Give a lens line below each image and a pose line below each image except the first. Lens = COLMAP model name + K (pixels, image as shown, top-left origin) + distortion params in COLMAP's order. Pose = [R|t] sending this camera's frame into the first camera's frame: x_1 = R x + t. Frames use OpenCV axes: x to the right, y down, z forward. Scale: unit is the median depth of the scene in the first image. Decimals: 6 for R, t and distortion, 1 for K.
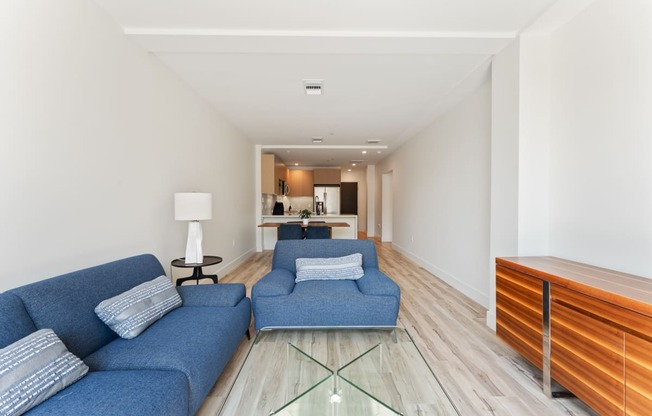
lens RADIAL K [[258.5, 0, 325.2], [0, 258.5, 208.1], [0, 0, 1]] dist [0.012958, -0.000041]
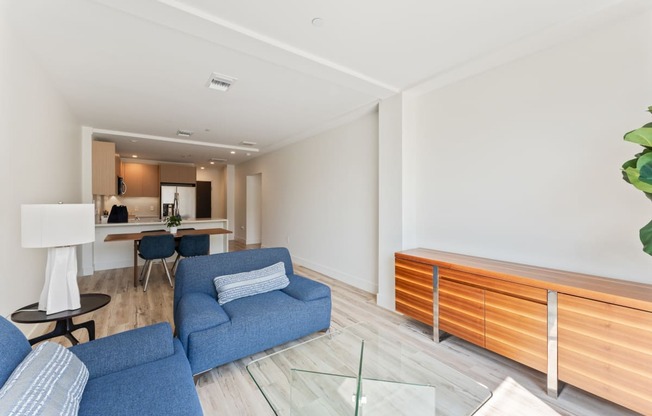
lens RADIAL K [[258.5, 0, 324.7], [0, 258.5, 203.6], [0, 0, 1]] dist [0.012958, -0.000041]
pose [[0.826289, -0.004222, 0.563231, -0.317446], [0.011359, 0.999893, -0.009169, -0.043673], [-0.563132, 0.013974, 0.826249, 0.073997]]
